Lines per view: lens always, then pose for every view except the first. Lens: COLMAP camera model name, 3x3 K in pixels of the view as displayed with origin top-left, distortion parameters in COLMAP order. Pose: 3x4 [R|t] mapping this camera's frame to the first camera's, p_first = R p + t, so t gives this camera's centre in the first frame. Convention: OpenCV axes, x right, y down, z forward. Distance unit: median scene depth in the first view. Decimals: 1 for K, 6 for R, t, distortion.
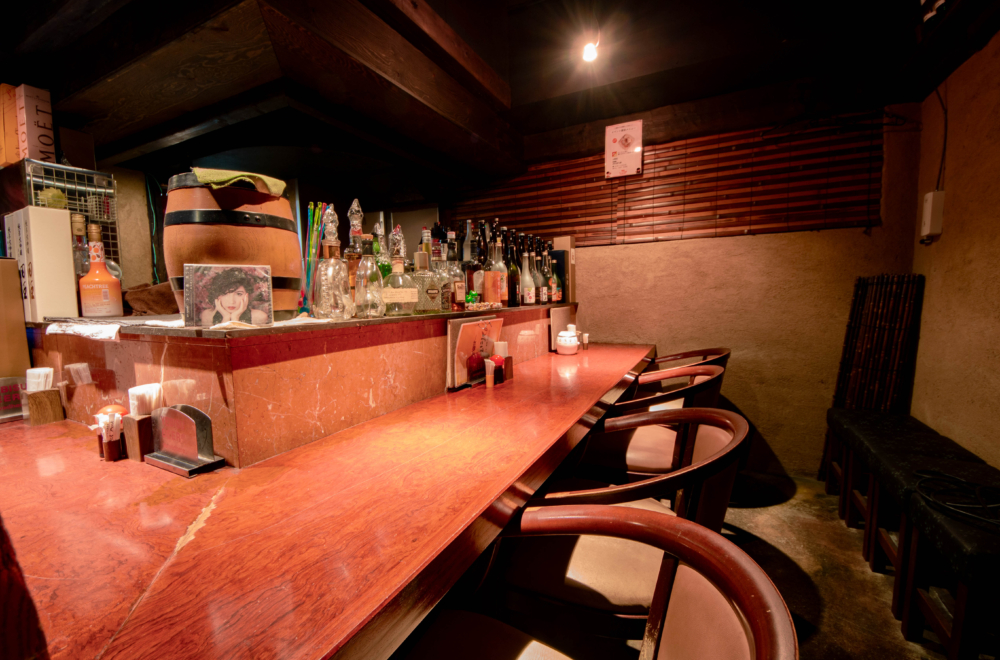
lens RADIAL K [[410.1, 0, 499.7], [0, 410.1, 333.4], [0, 0, 1]] dist [0.006003, -0.003852]
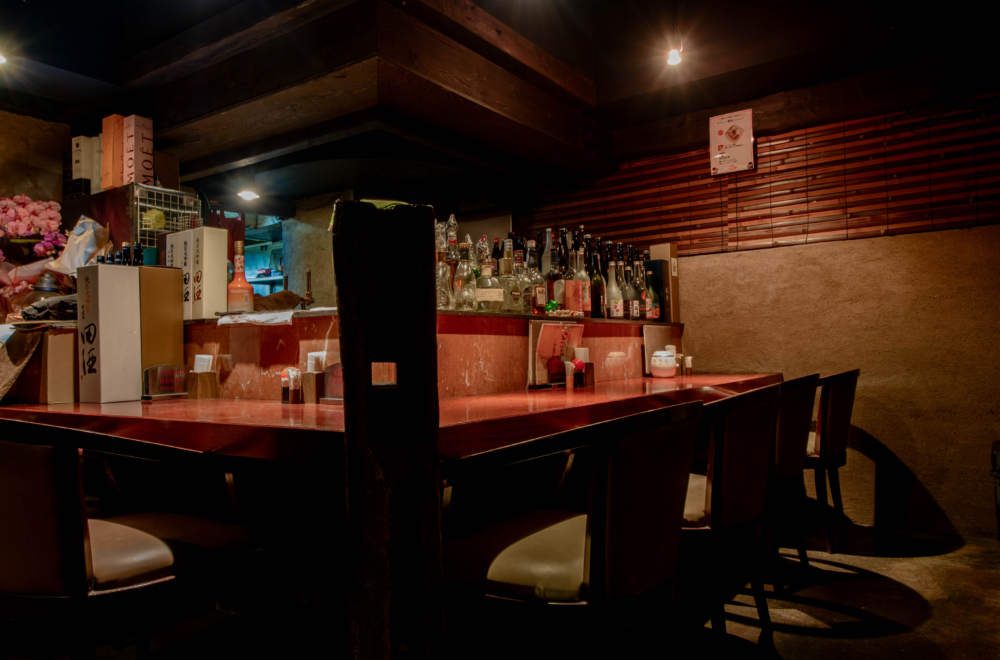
lens RADIAL K [[745.1, 0, 498.1], [0, 745.1, 328.0], [0, 0, 1]] dist [0.035130, 0.008924]
pose [[0.990067, -0.008974, -0.140311, 0.043805], [-0.009968, 0.990970, -0.133712, 0.166865], [0.140244, 0.133782, 0.981037, -0.618091]]
